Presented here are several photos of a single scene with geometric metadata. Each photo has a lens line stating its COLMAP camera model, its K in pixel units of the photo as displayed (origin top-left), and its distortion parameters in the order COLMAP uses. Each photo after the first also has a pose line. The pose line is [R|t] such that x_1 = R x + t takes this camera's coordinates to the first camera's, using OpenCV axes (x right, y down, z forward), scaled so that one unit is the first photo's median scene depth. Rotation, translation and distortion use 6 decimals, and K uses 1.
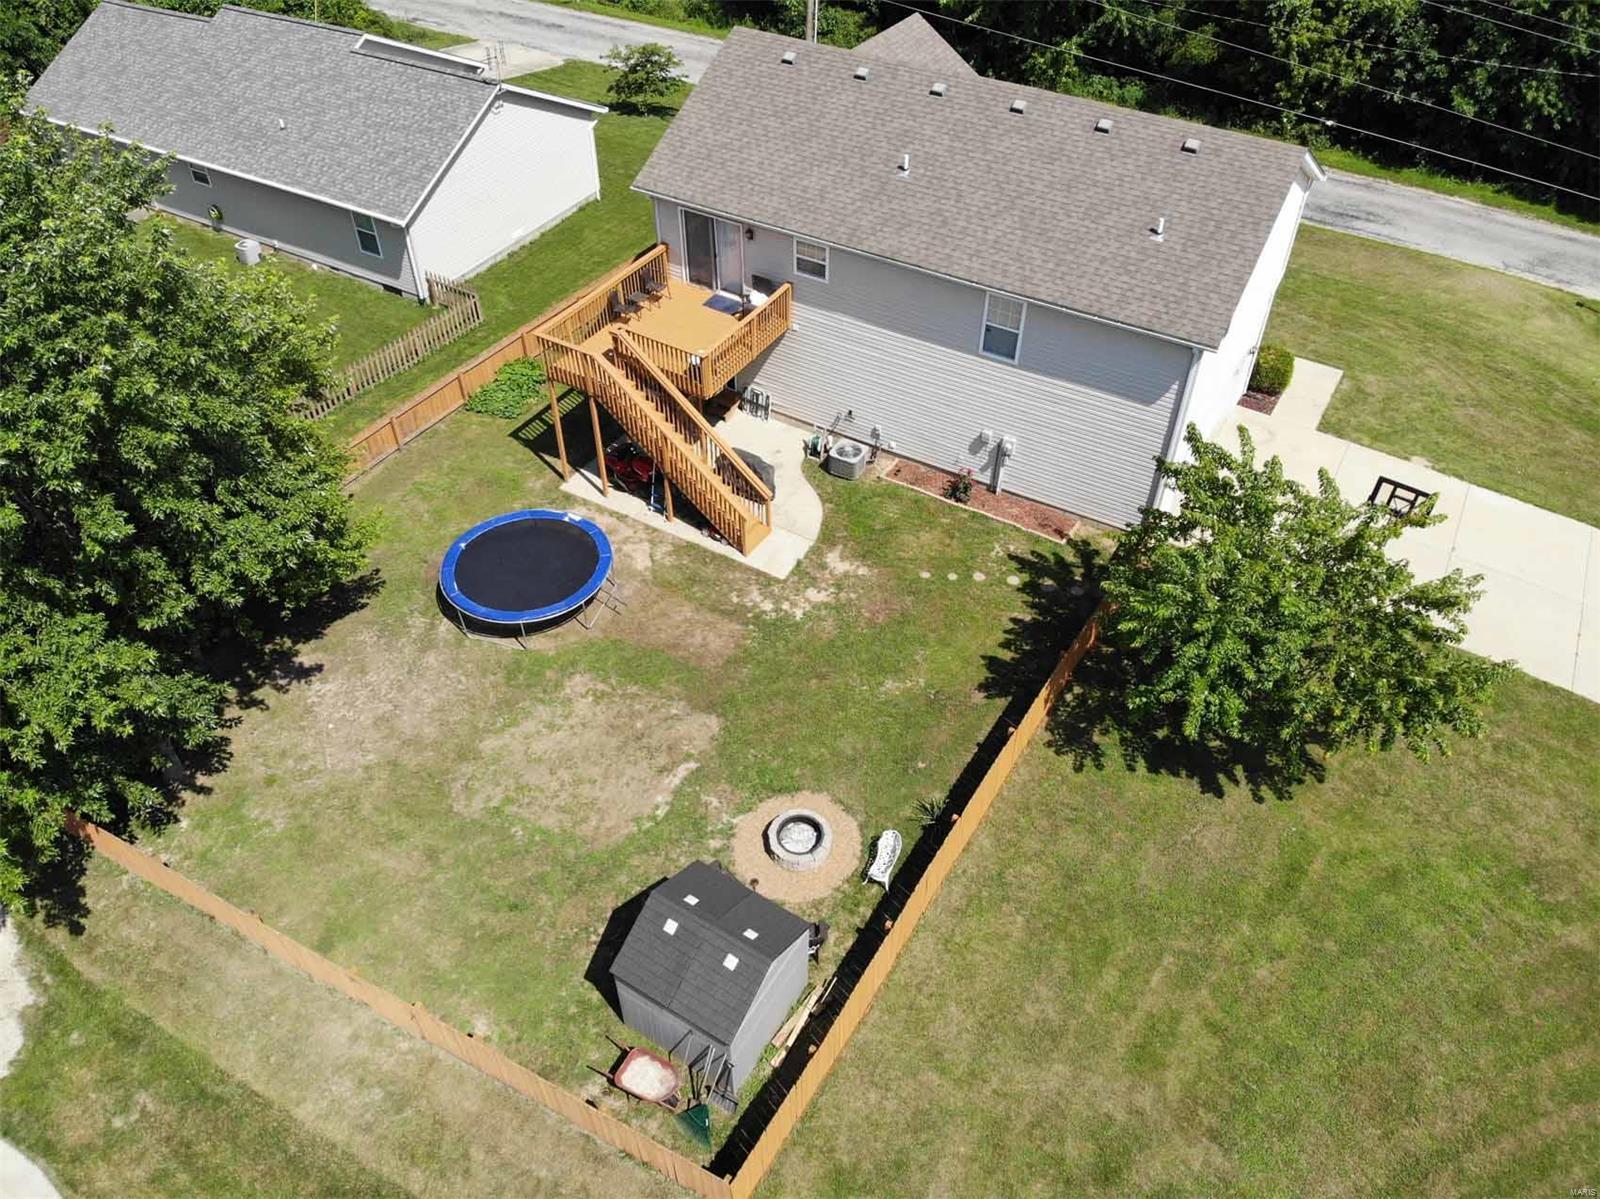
lens RADIAL K [[1192.6, 0, 800.0], [0, 1192.6, 599.5], [0, 0, 1]] dist [0.053045, -0.168372]
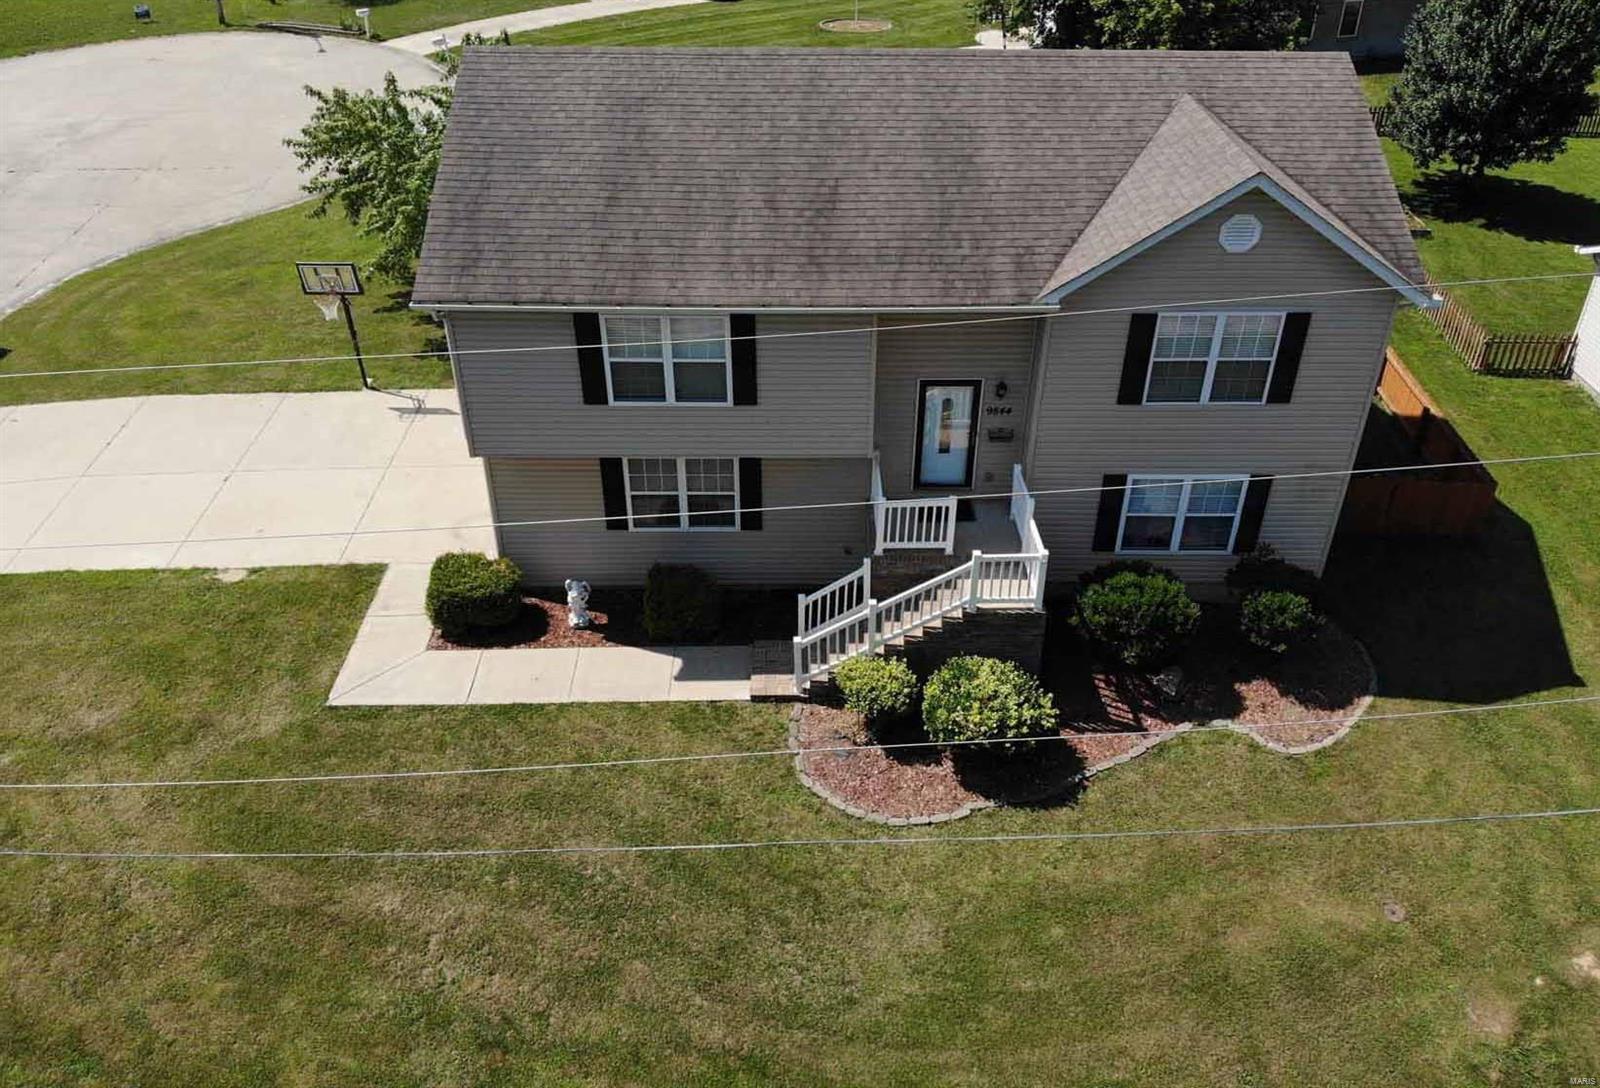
lens RADIAL K [[1227.9, 0, 860.6], [0, 1227.9, 481.7], [0, 0, 1]] dist [0.070352, -0.153231]
pose [[-0.842256, 0.289369, -0.454830, 0.594809], [-0.379433, 0.281109, 0.881481, -1.021129], [0.382930, 0.915010, -0.126970, 1.340203]]
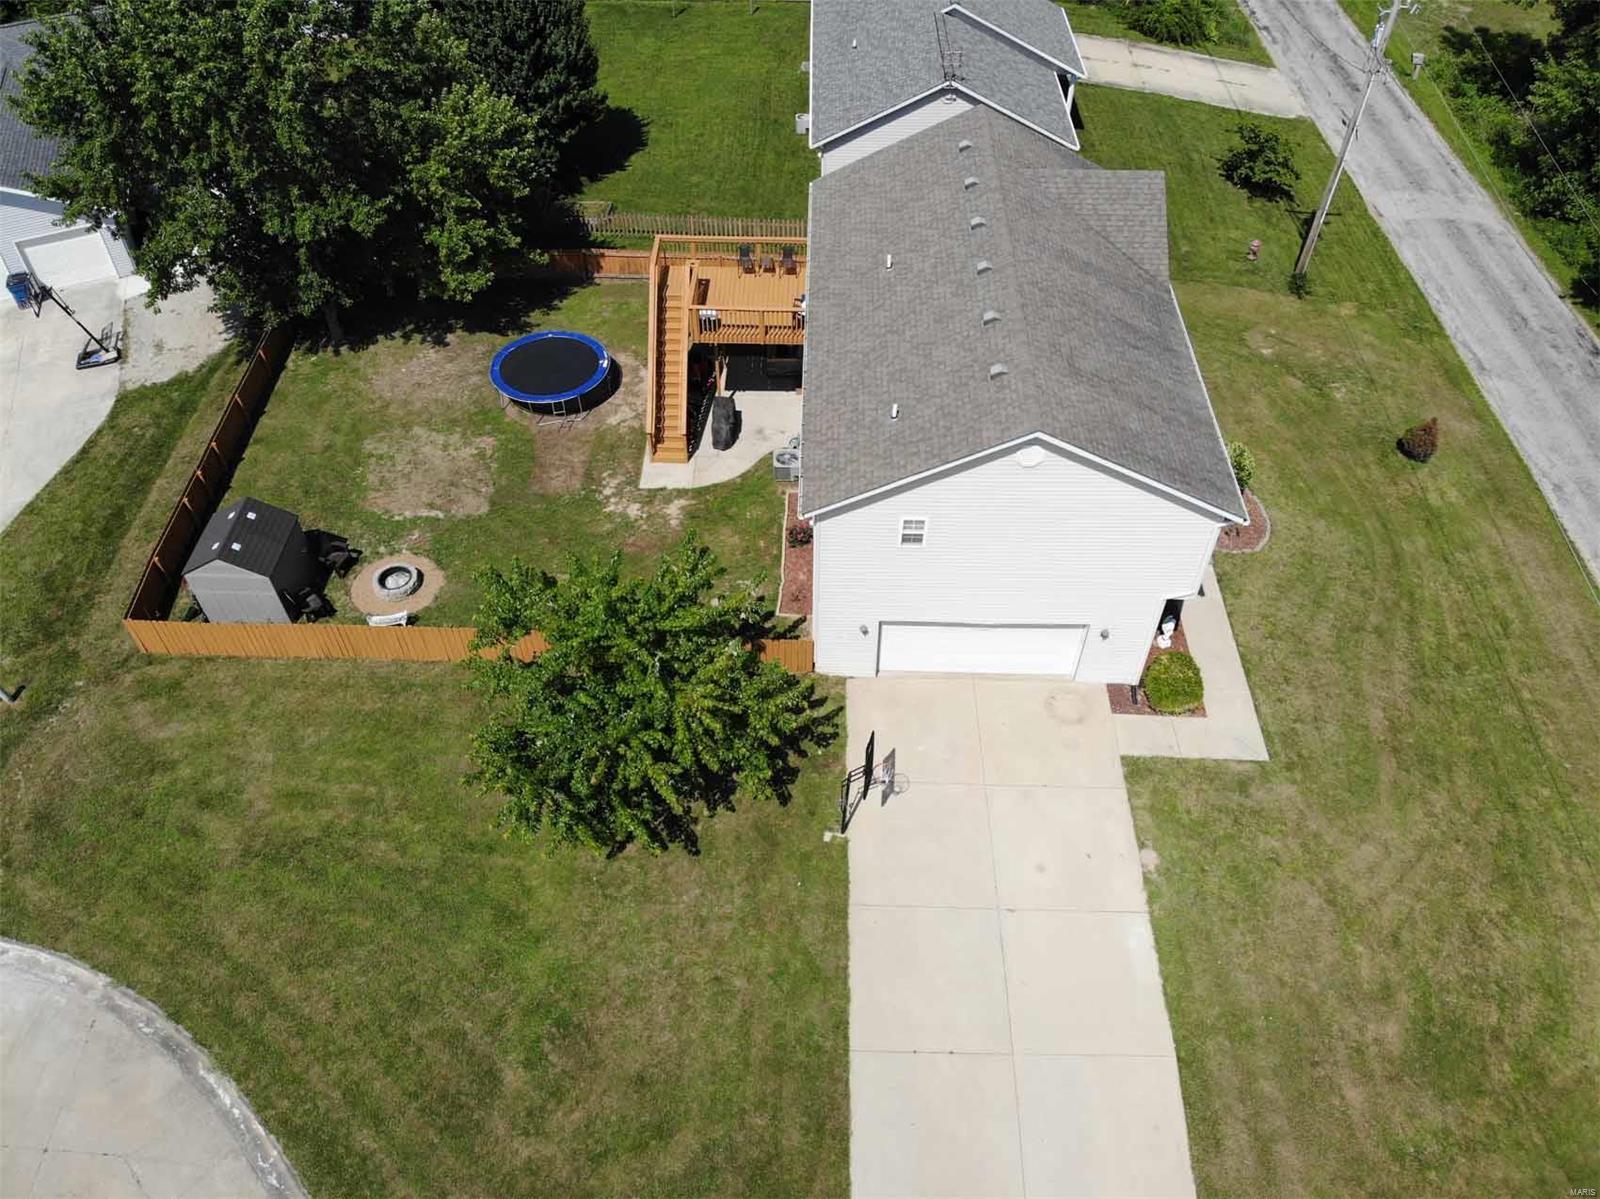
lens RADIAL K [[1192.6, 0, 800.0], [0, 1192.6, 599.5], [0, 0, 1]] dist [0.053045, -0.168372]
pose [[0.490136, 0.637177, -0.594787, 0.898094], [-0.600389, 0.741479, 0.299570, -0.411373], [0.631901, 0.210274, 0.745980, 0.183016]]
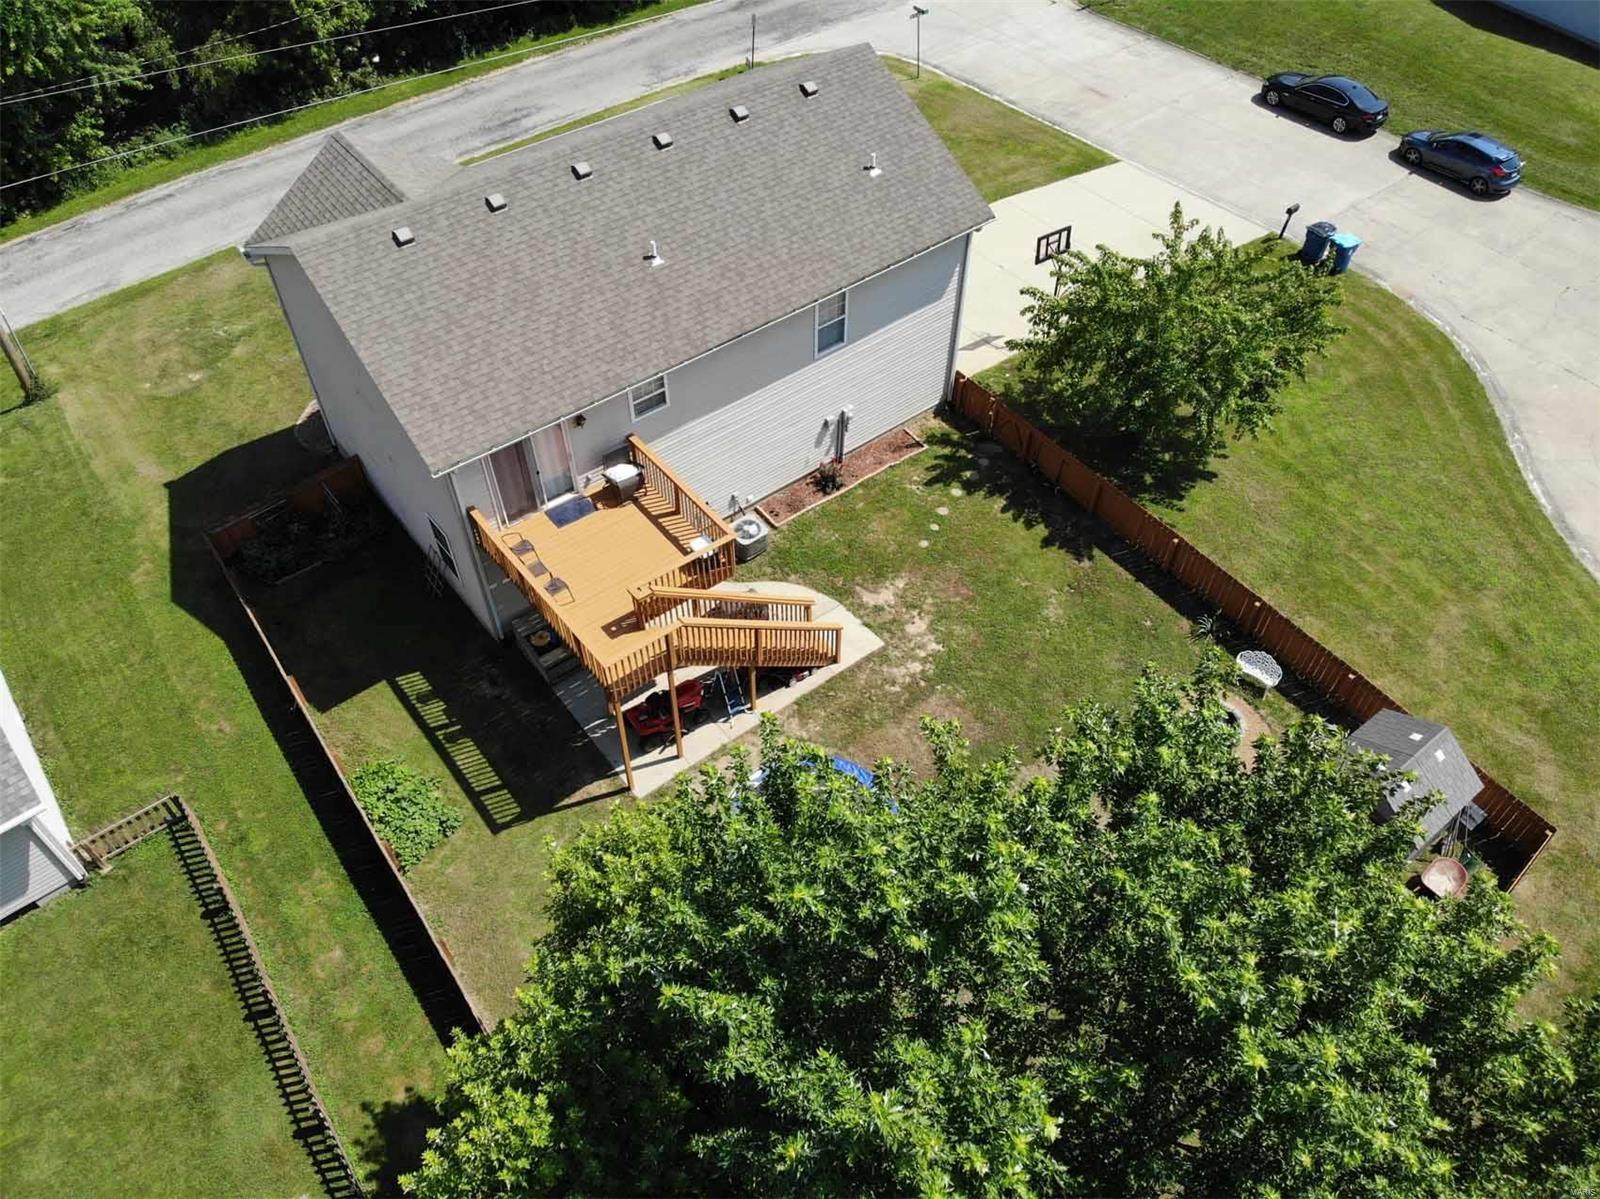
lens RADIAL K [[1192.6, 0, 800.0], [0, 1192.6, 599.5], [0, 0, 1]] dist [0.053045, -0.168372]
pose [[0.358182, -0.701414, 0.616218, -0.619085], [0.638793, 0.665454, 0.386154, -0.465462], [-0.680918, 0.255322, 0.686412, 0.359820]]
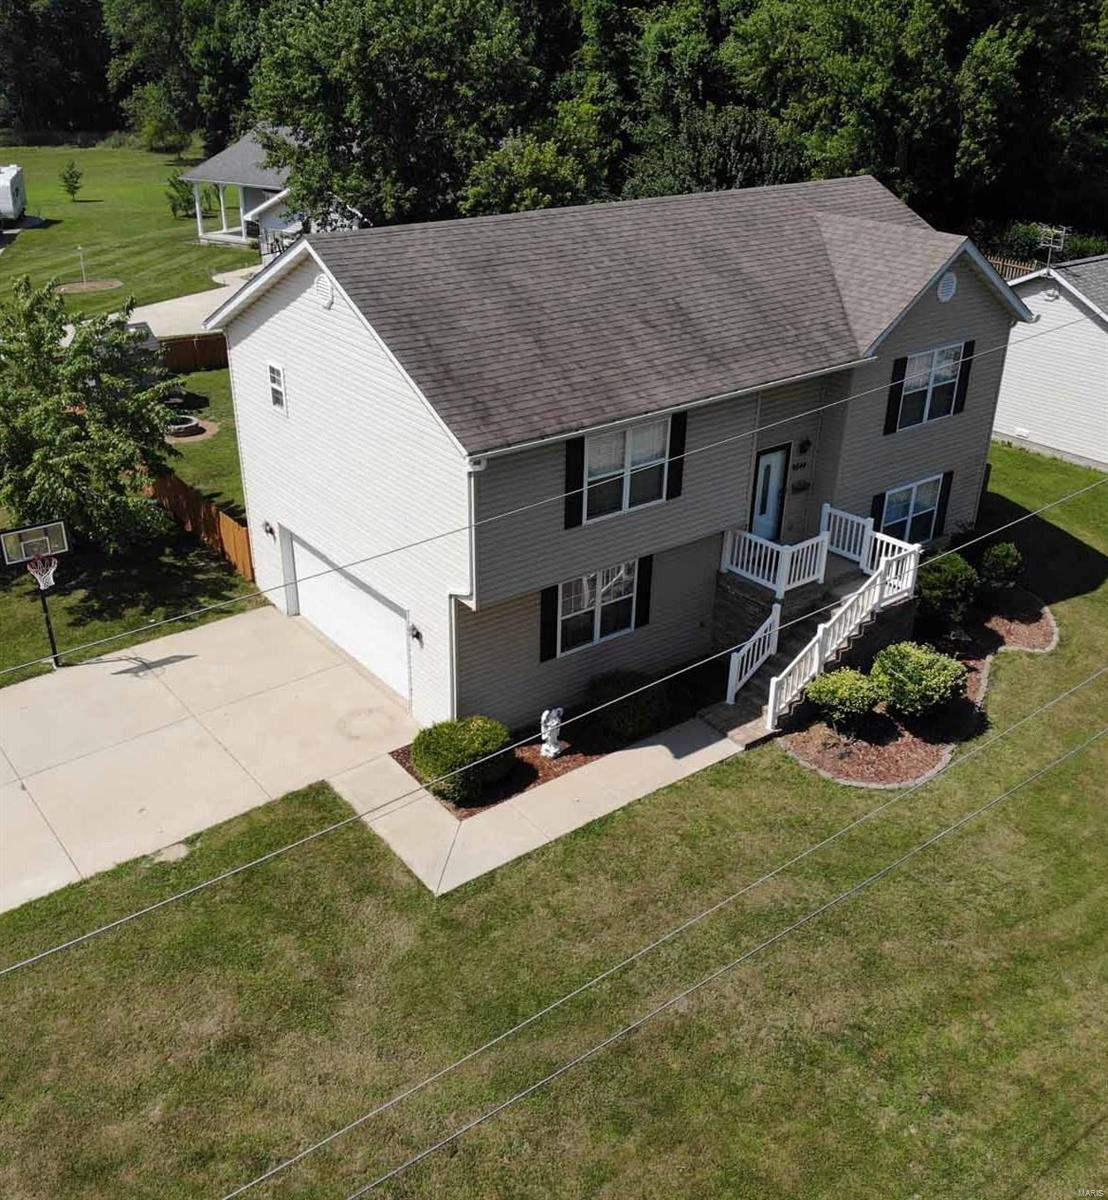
lens RADIAL K [[1190.1, 0, 554.0], [0, 1190.1, 600.0], [0, 0, 1]] dist [0.010809, -0.002482]
pose [[-0.363587, 0.420751, -0.831128, 1.018374], [-0.650701, 0.523746, 0.549799, -0.726161], [0.666628, 0.740715, 0.083356, 1.116860]]
